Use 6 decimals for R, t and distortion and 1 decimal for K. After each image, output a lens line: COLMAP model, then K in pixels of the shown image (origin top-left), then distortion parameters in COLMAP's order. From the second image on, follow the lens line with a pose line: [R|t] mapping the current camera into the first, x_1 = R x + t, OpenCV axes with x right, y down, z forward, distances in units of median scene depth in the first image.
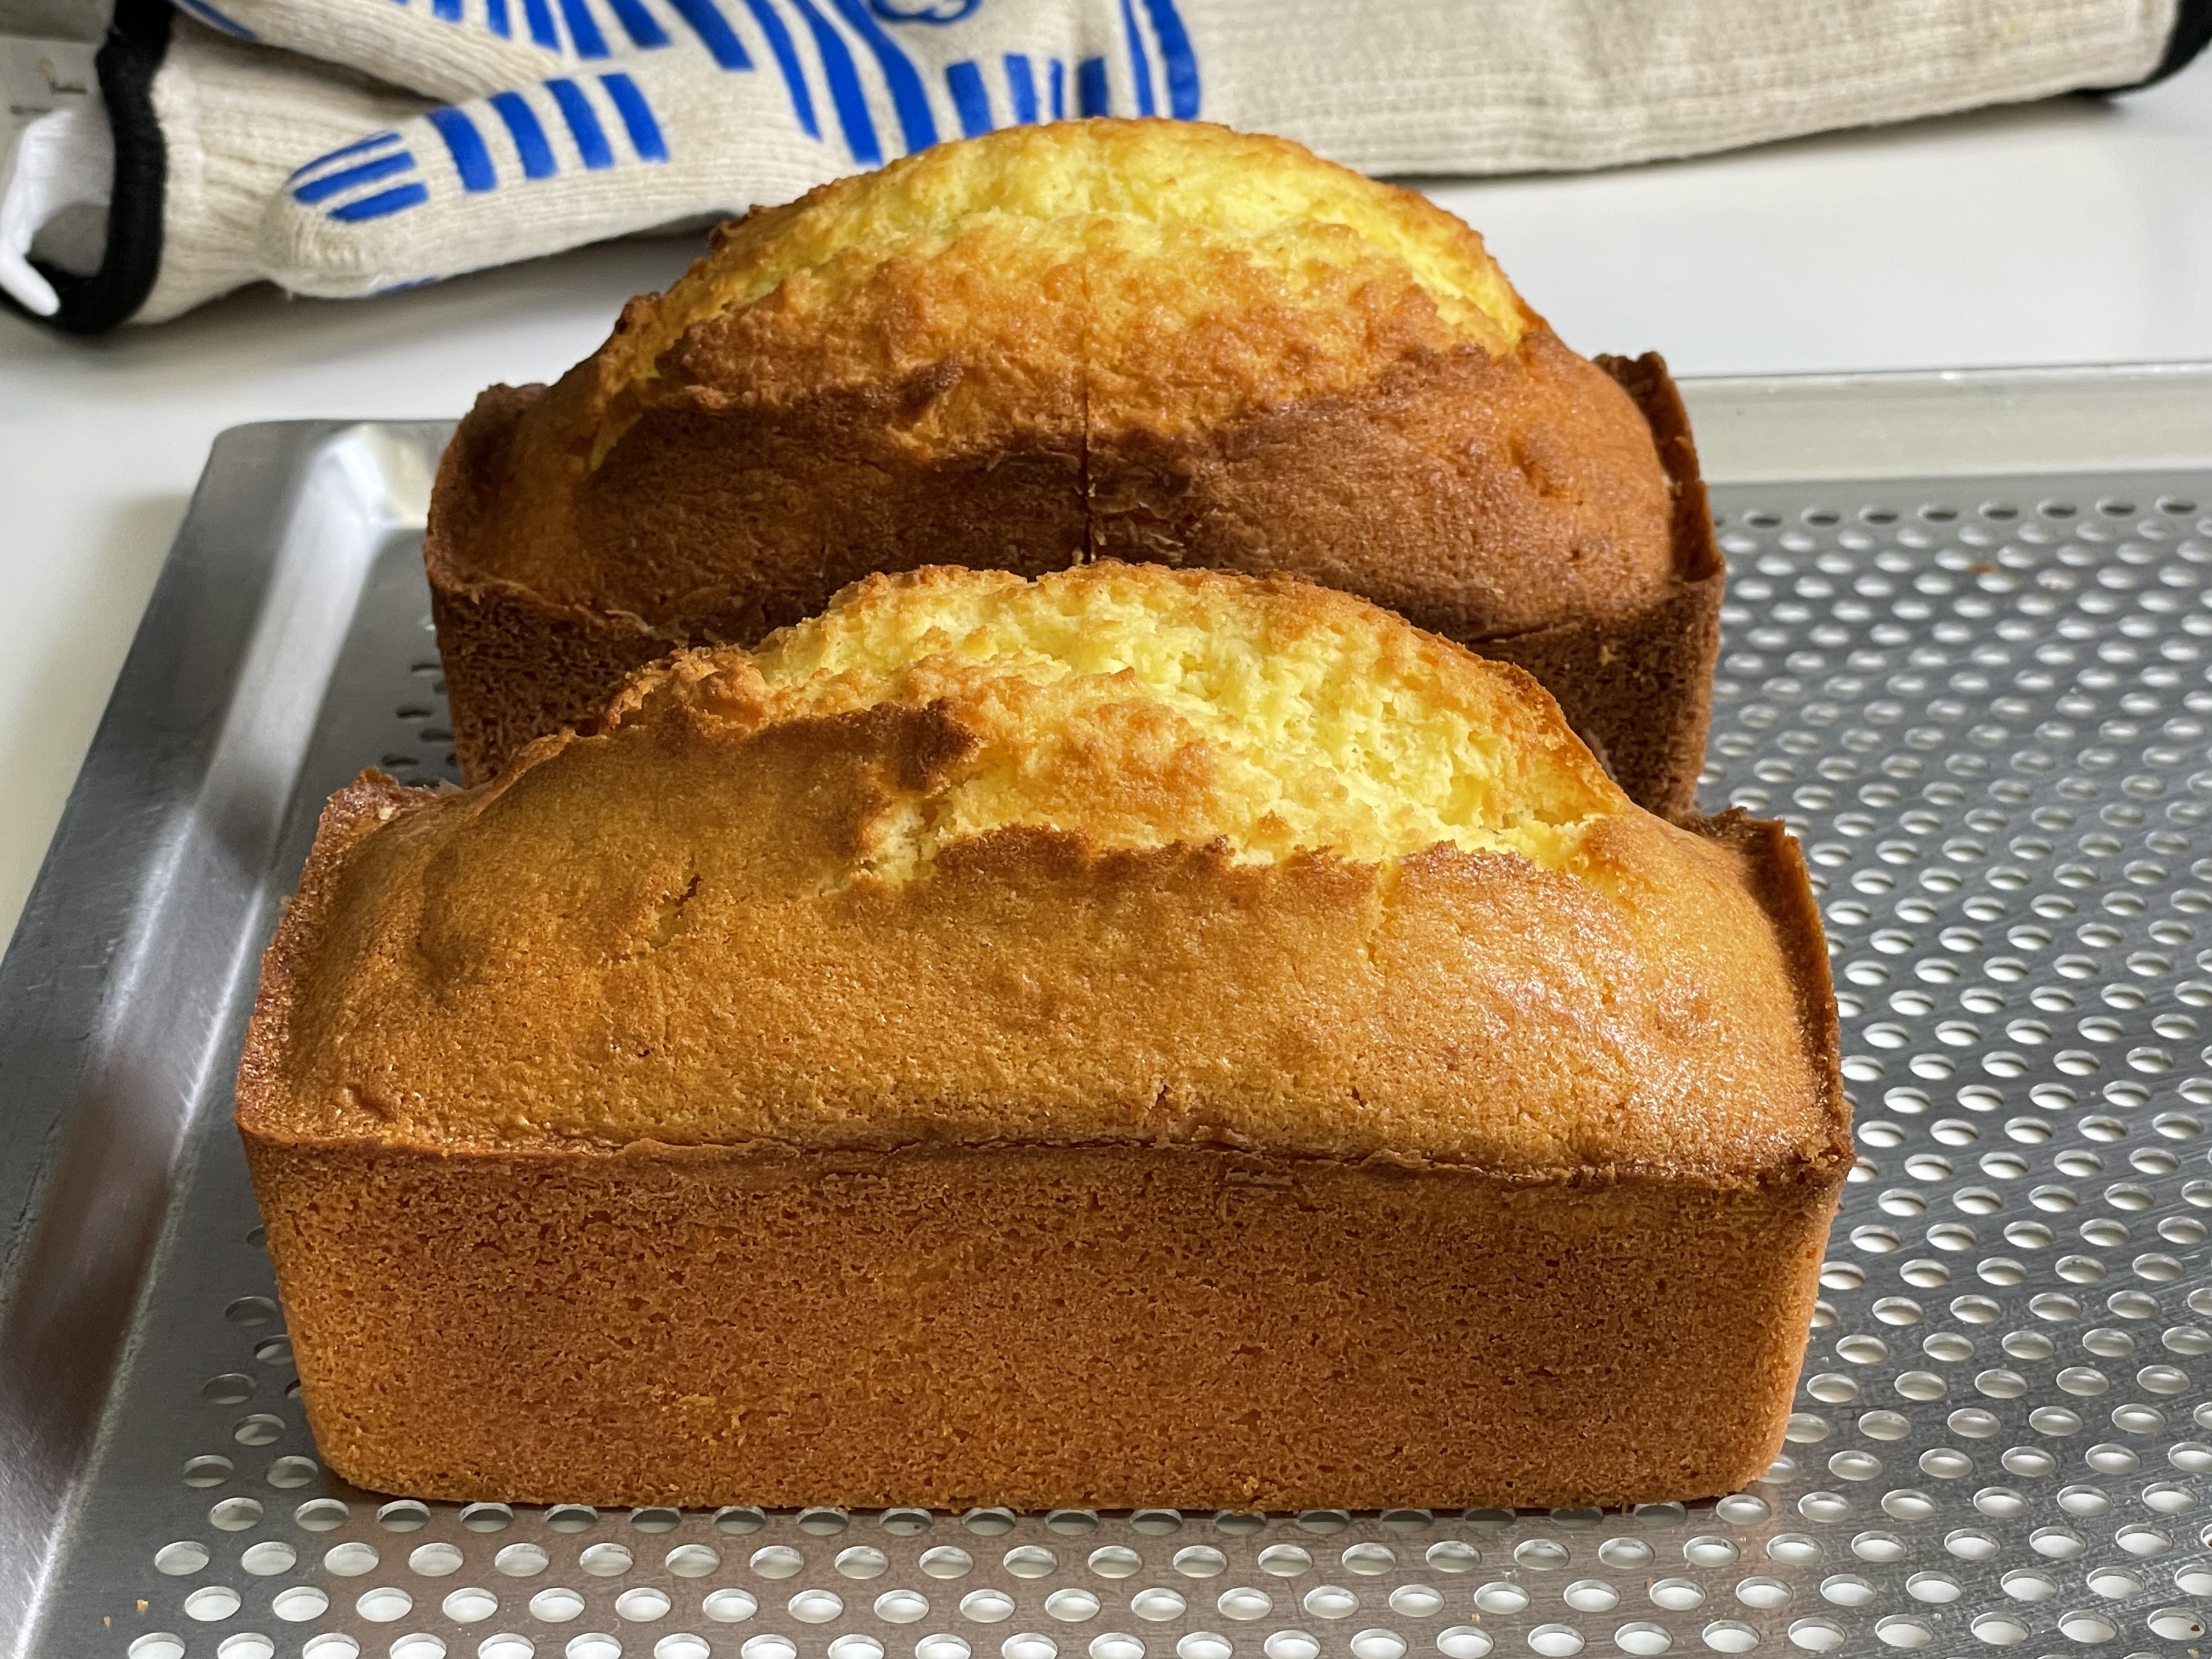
lens RADIAL K [[4495.9, 0, 1107.1], [0, 4495.9, 829.6], [0, 0, 1]] dist [-0.075006, 0.000000]
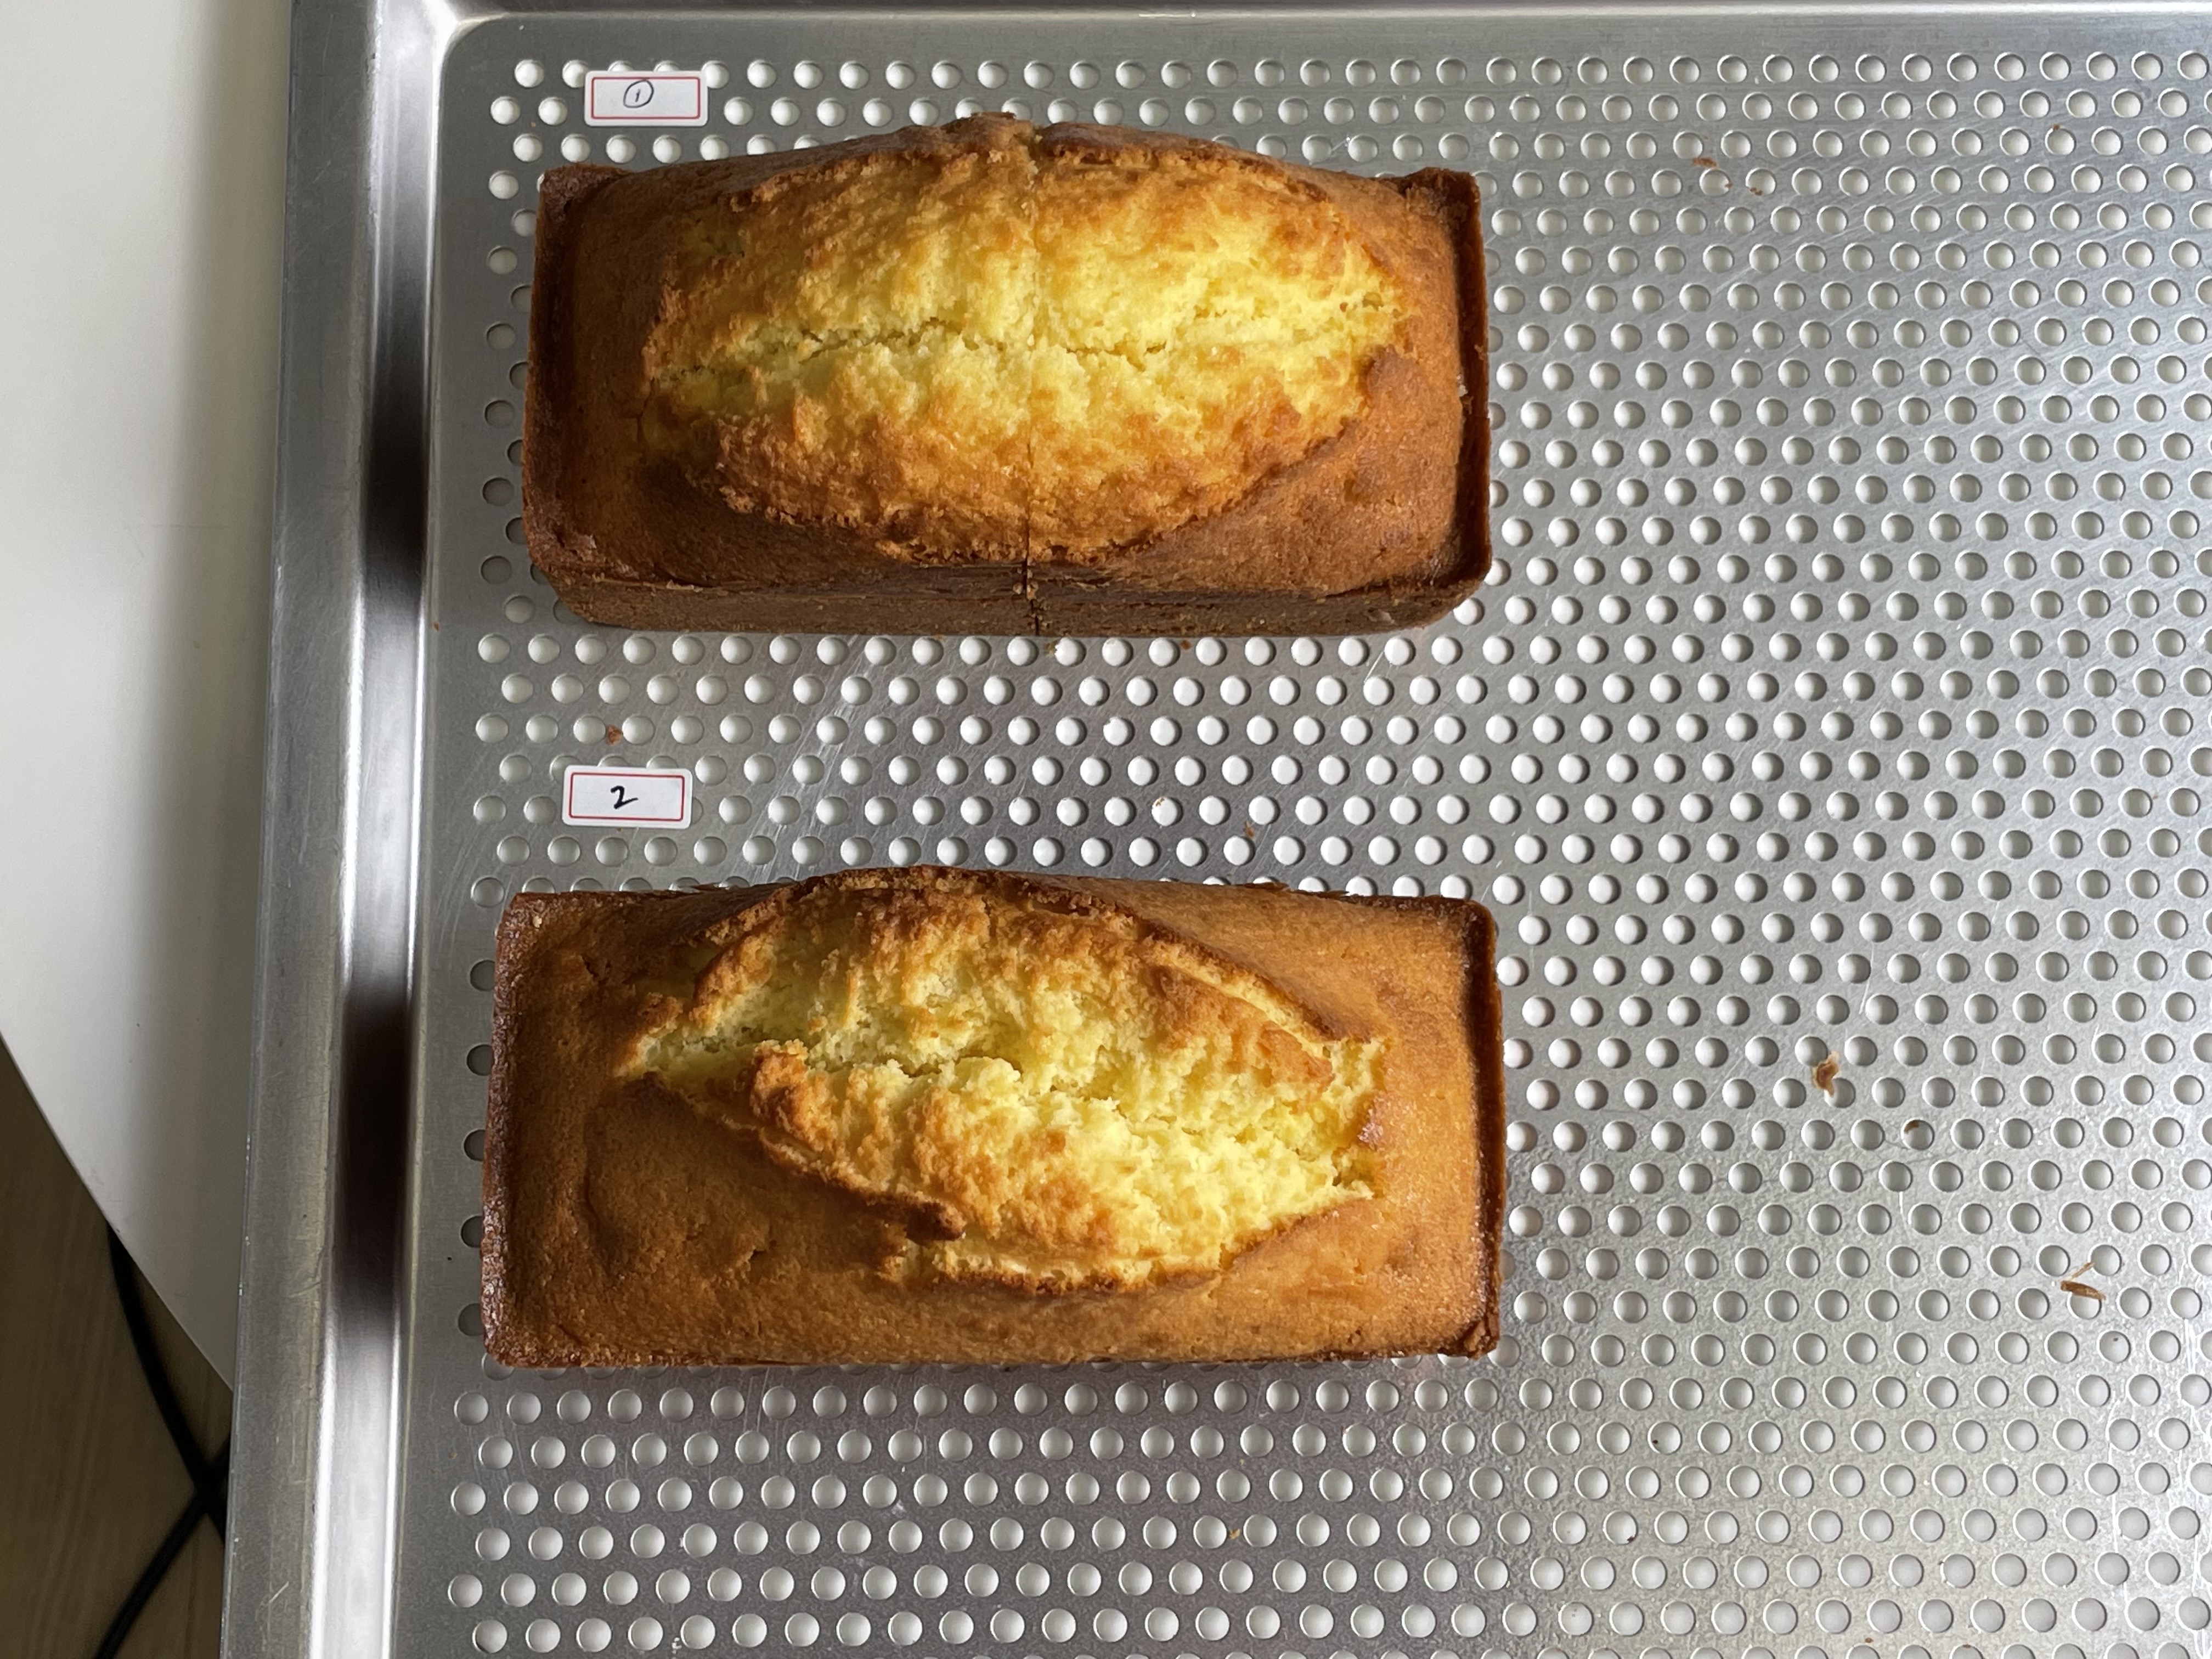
lens RADIAL K [[3044.3, 0, 1104.0], [0, 3044.3, 829.6], [0, 0, 1]] dist [0.024271, 0.000000]
pose [[0.998100, 0.009302, 0.060906, -0.035910], [-0.051819, 0.661483, 0.748168, -0.708427], [-0.033329, -0.749903, 0.660708, 0.342130]]
